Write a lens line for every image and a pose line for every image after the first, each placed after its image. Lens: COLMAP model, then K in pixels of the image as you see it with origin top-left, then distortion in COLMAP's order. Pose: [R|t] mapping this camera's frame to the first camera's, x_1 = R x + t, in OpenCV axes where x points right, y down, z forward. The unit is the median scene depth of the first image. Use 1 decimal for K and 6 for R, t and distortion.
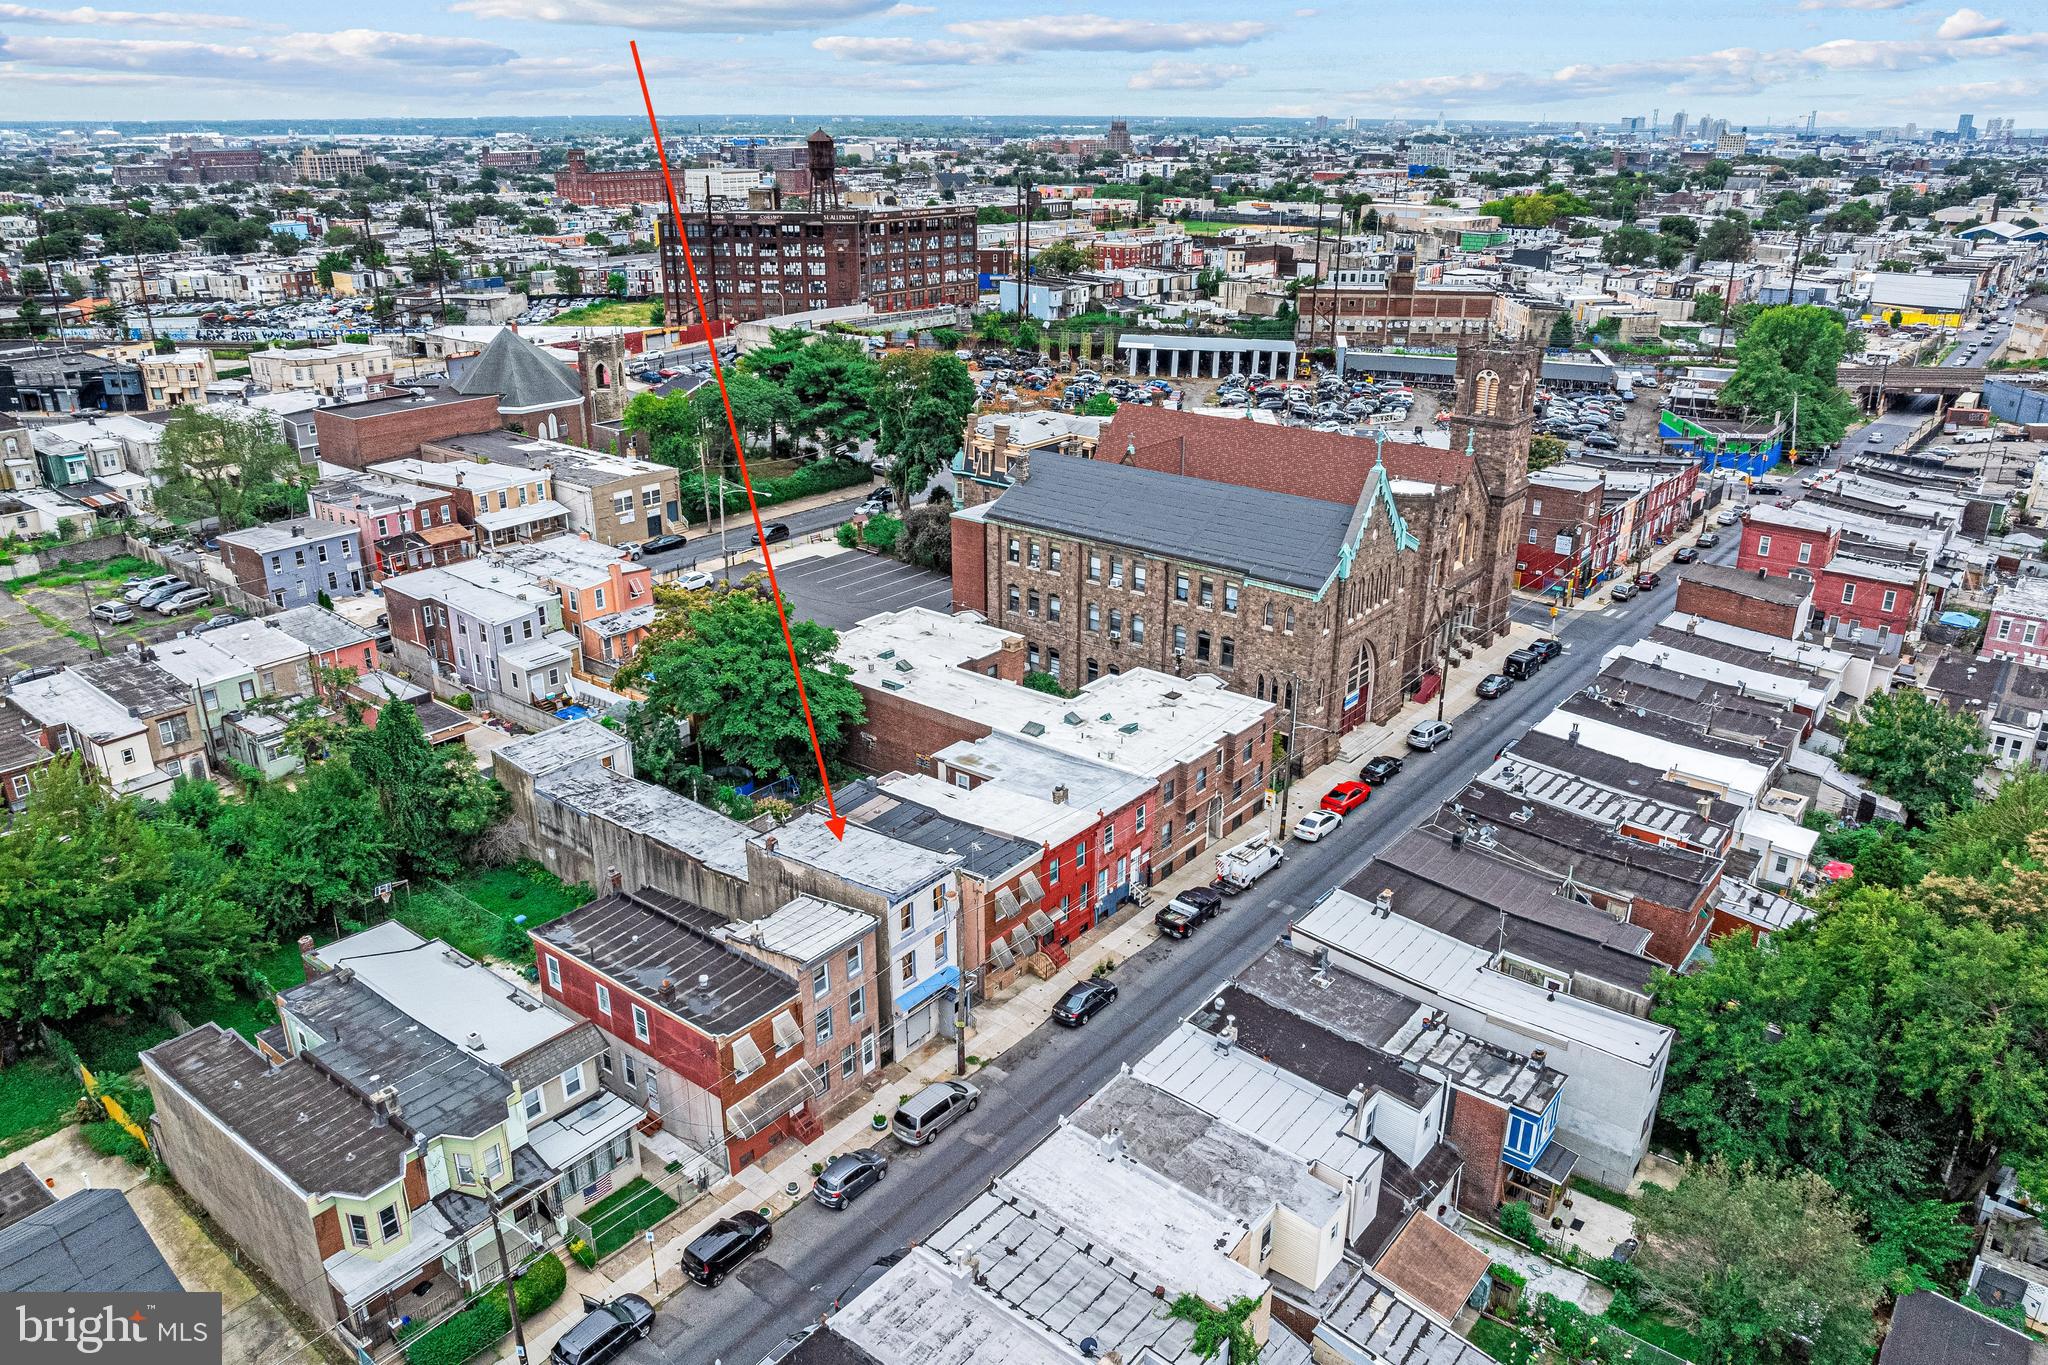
lens RADIAL K [[1446.4, 0, 1033.3], [0, 1446.4, 666.3], [0, 0, 1]] dist [-0.041251, 0.008168]
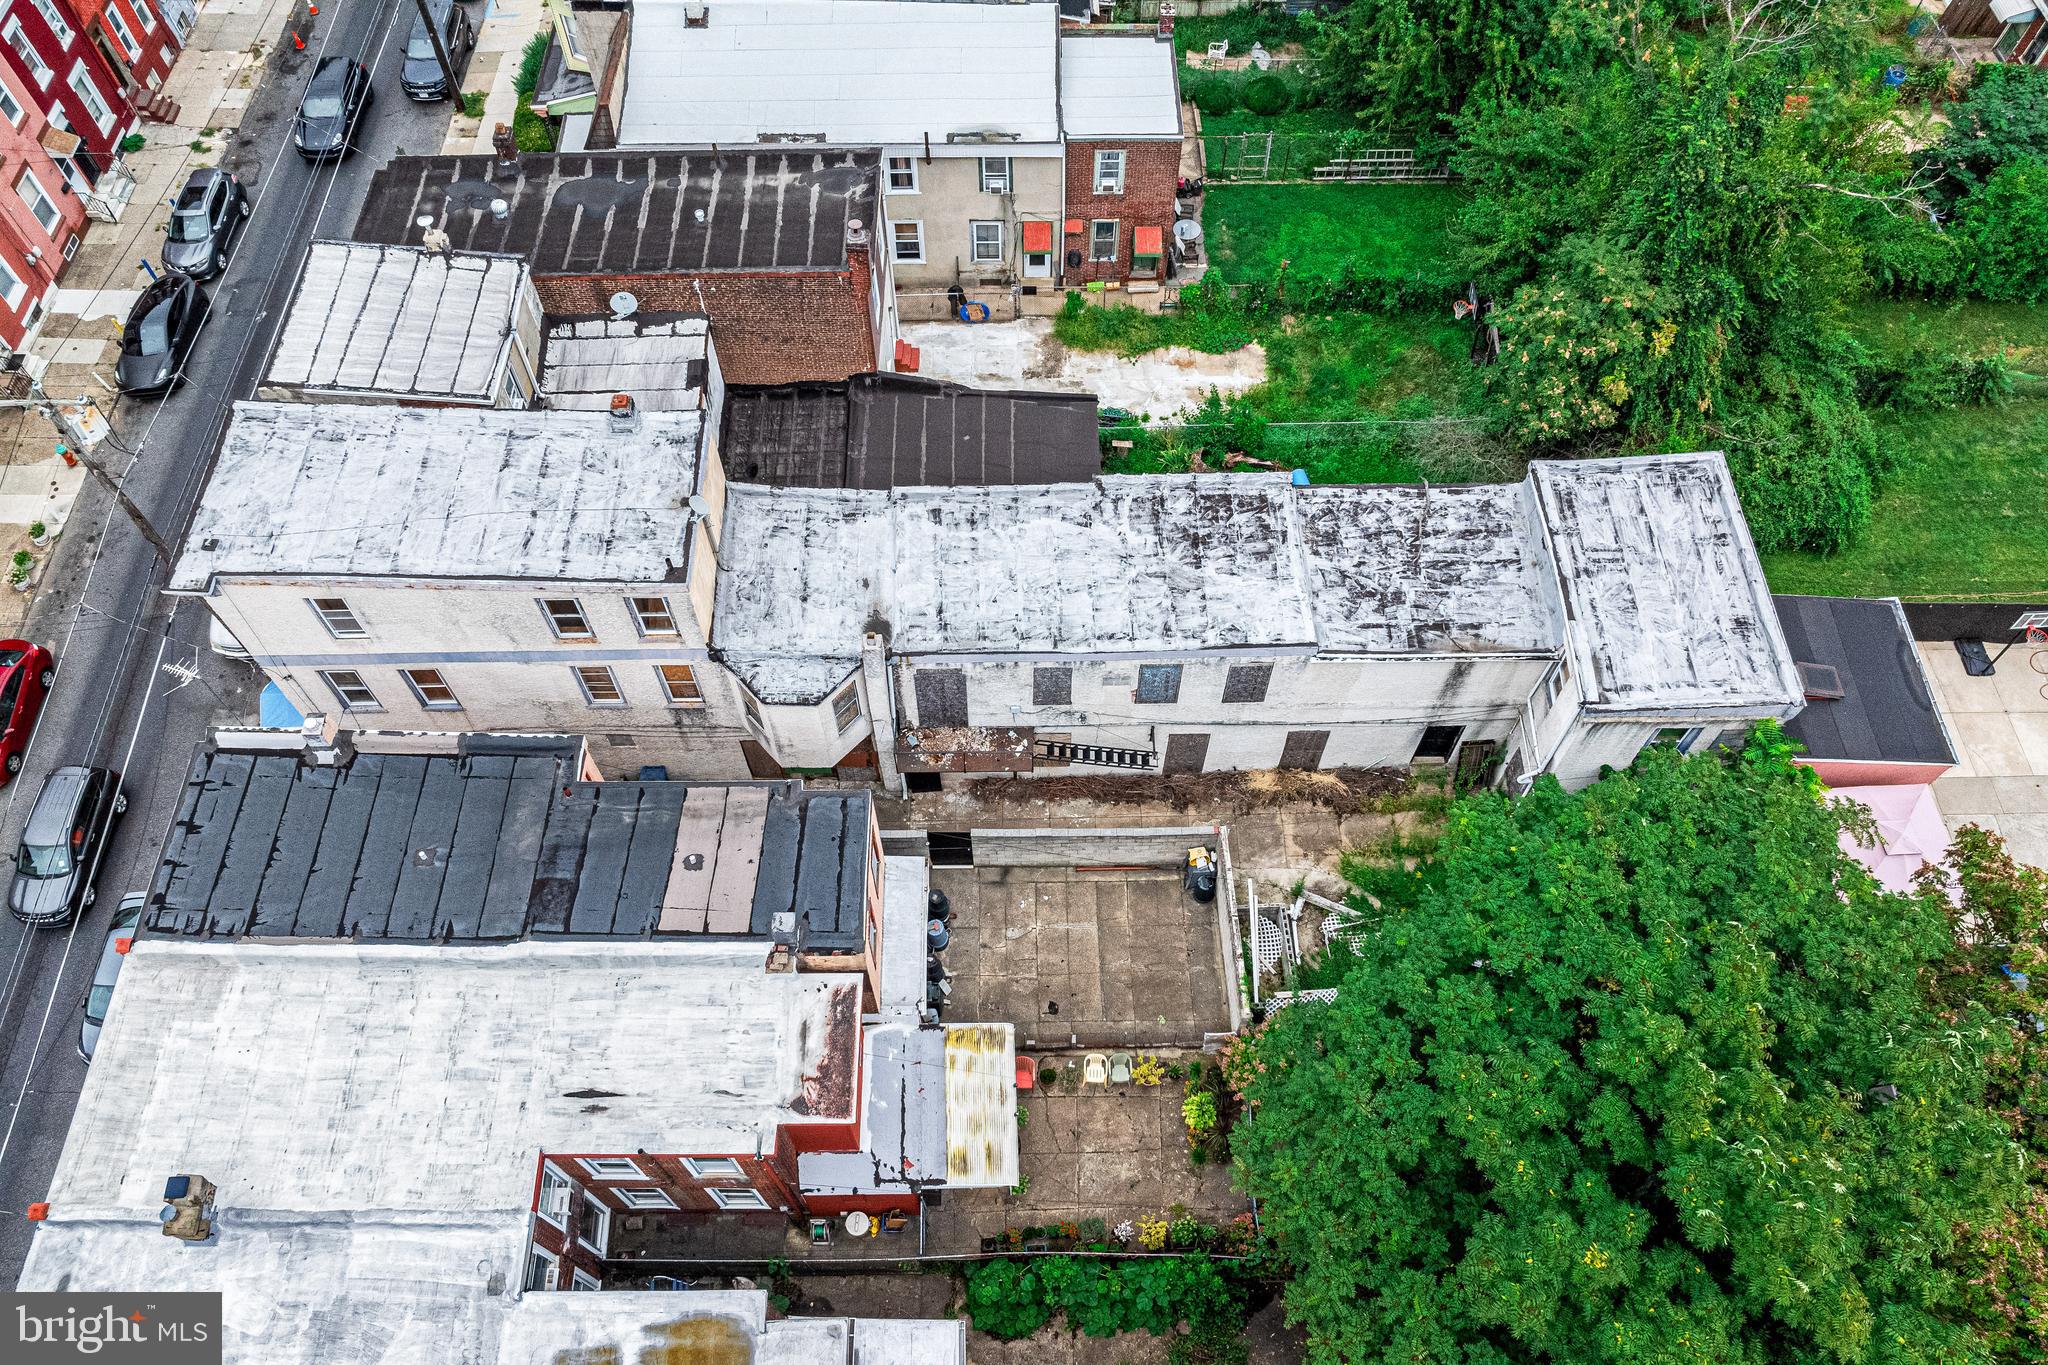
lens RADIAL K [[1446.4, 0, 1030.9], [0, 1446.4, 676.5], [0, 0, 1]] dist [-0.041251, 0.008168]
pose [[-0.777017, 0.532952, -0.334972, -0.065046], [-0.230863, 0.253788, 0.939305, -0.216215], [0.585616, 0.807189, -0.074159, 0.861397]]
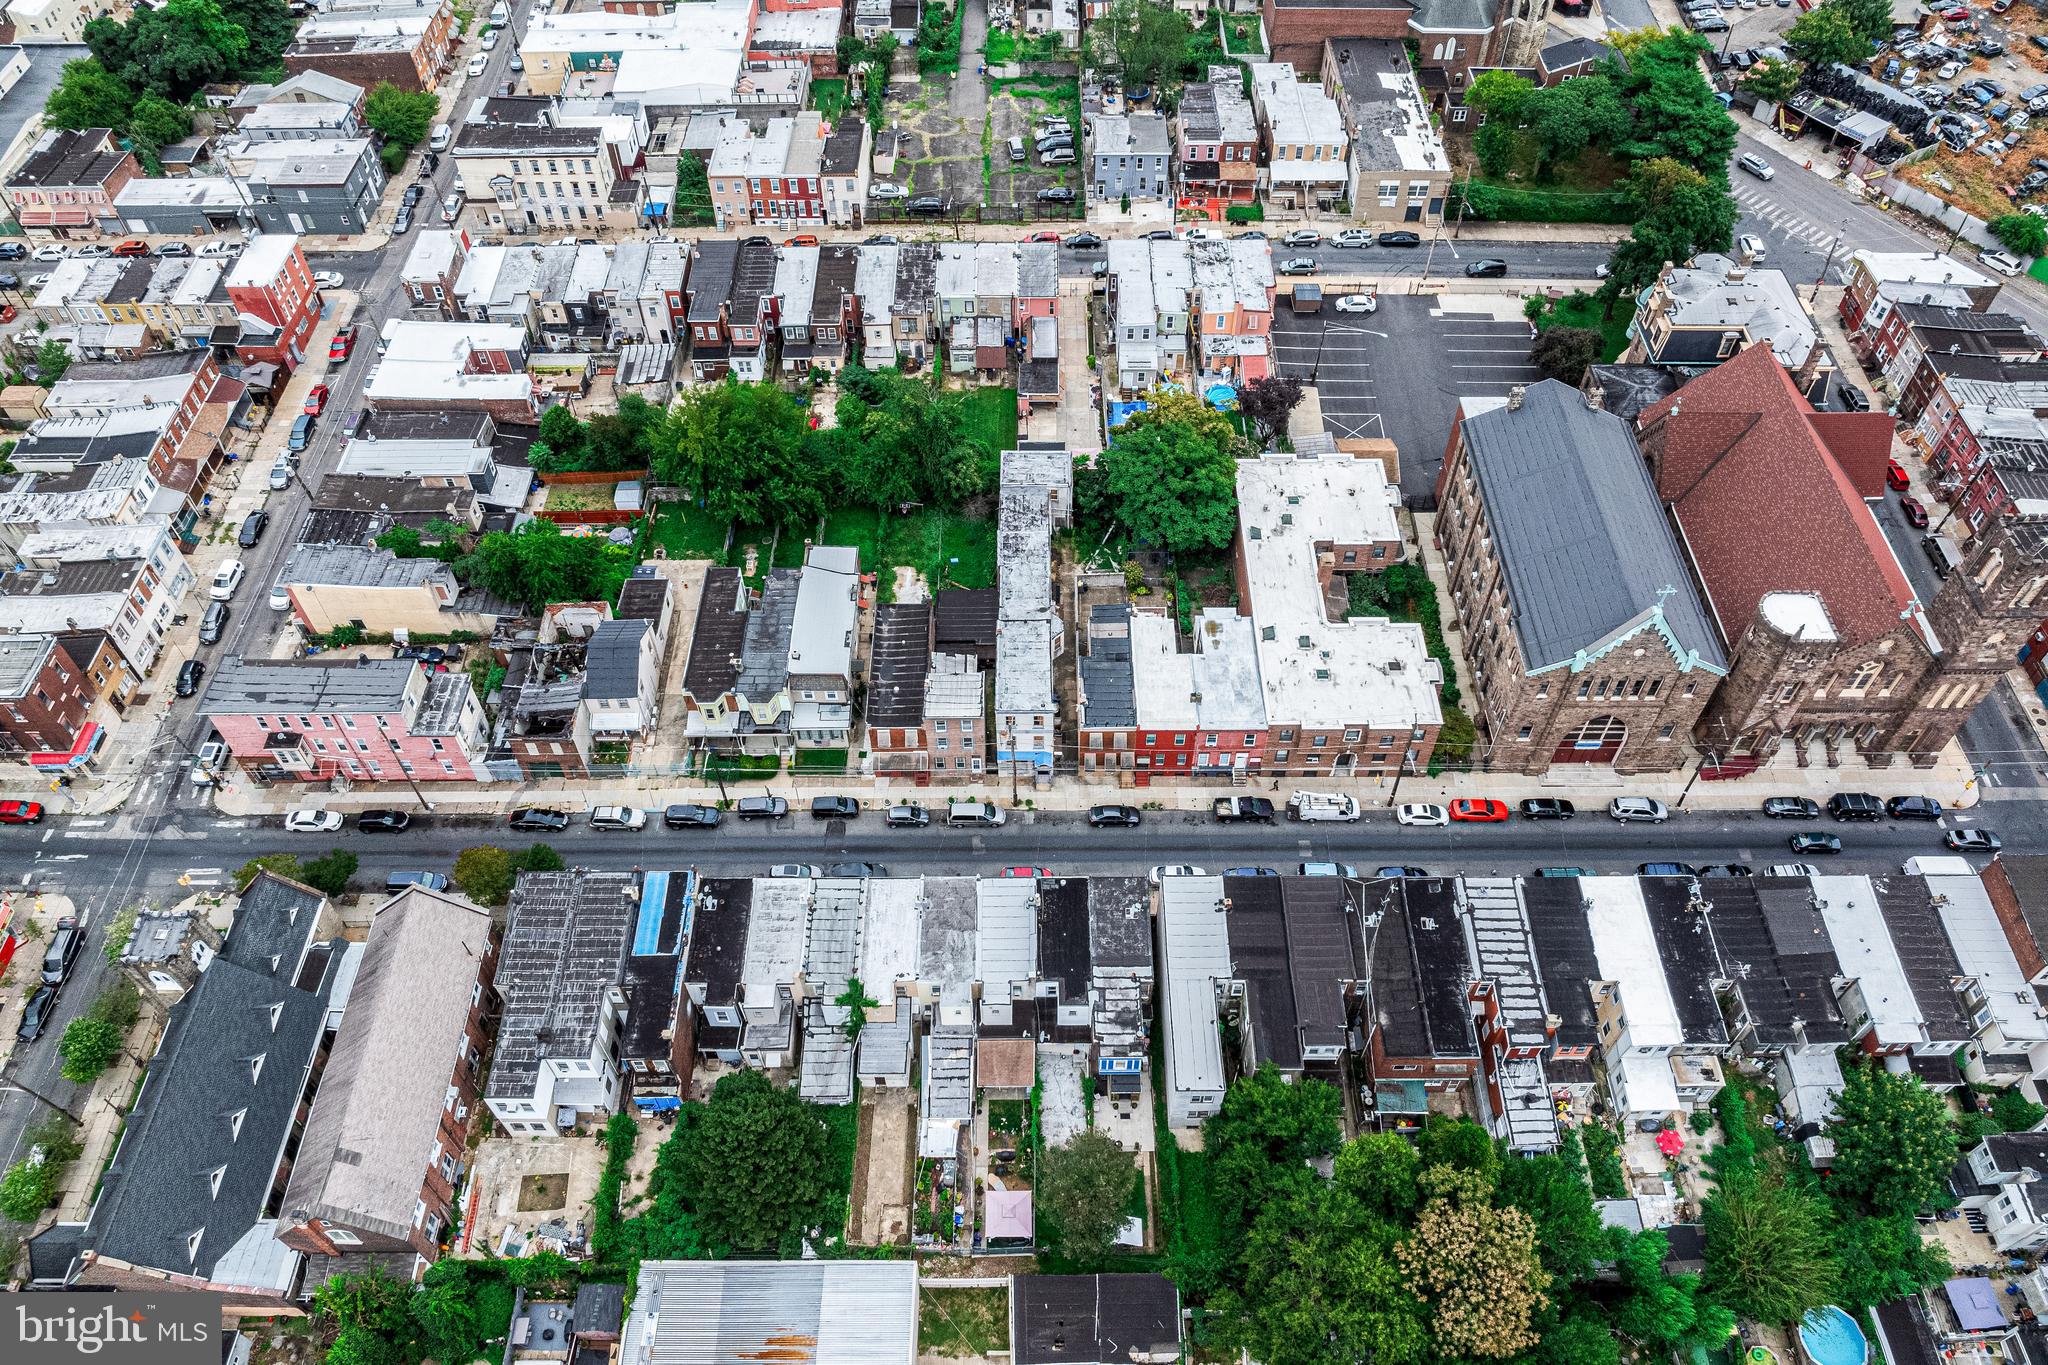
lens RADIAL K [[1446.4, 0, 1034.3], [0, 1446.4, 671.0], [0, 0, 1]] dist [-0.041251, 0.008168]
pose [[0.621122, 0.598958, -0.505428, 0.533657], [-0.275753, 0.770698, 0.574443, -0.606402], [0.733599, -0.217426, 0.643862, -0.048856]]
